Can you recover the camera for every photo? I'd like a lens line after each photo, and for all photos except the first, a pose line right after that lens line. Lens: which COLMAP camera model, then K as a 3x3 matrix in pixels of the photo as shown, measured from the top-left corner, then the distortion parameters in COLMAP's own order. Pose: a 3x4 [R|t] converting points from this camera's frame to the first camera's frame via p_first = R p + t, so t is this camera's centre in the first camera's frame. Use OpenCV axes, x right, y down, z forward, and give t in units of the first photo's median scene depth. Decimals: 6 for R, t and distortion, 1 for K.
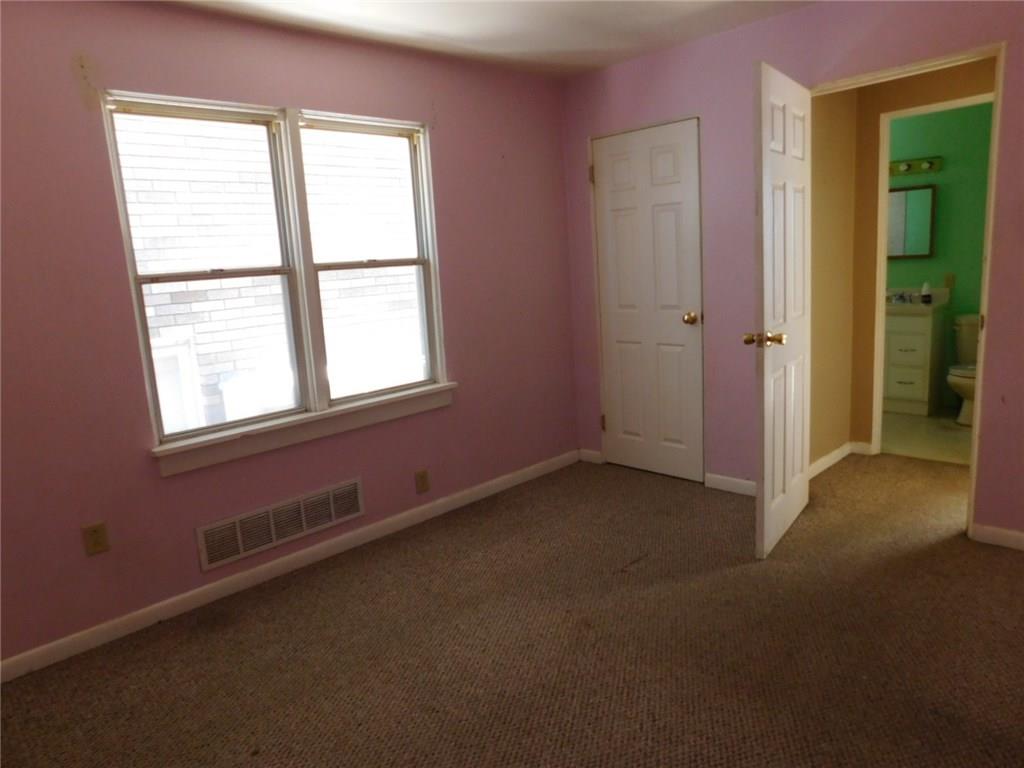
lens RADIAL K [[675.6, 0, 513.6], [0, 675.6, 380.5], [0, 0, 1]] dist [-0.043756, 0.015552]
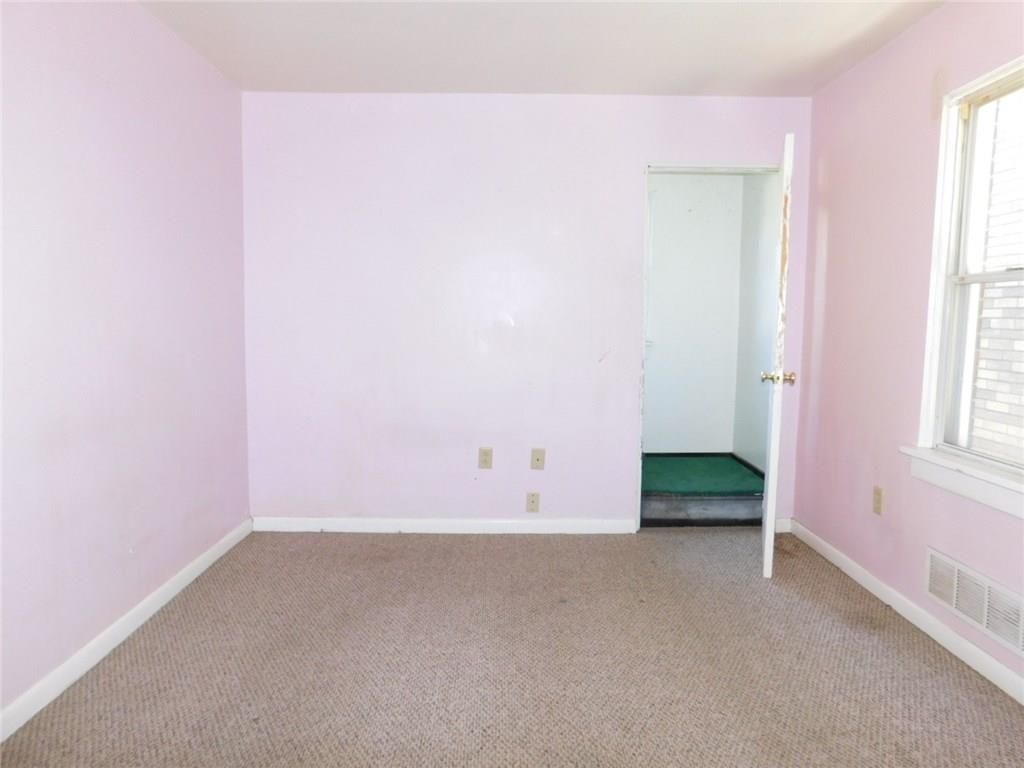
lens RADIAL K [[675.6, 0, 513.8], [0, 675.6, 383.0], [0, 0, 1]] dist [-0.043756, 0.015552]
pose [[-0.696246, 0.126913, -0.706495, 0.554025], [-0.089982, 0.961050, 0.261317, -0.188949], [0.712141, 0.245512, -0.657707, 1.135377]]
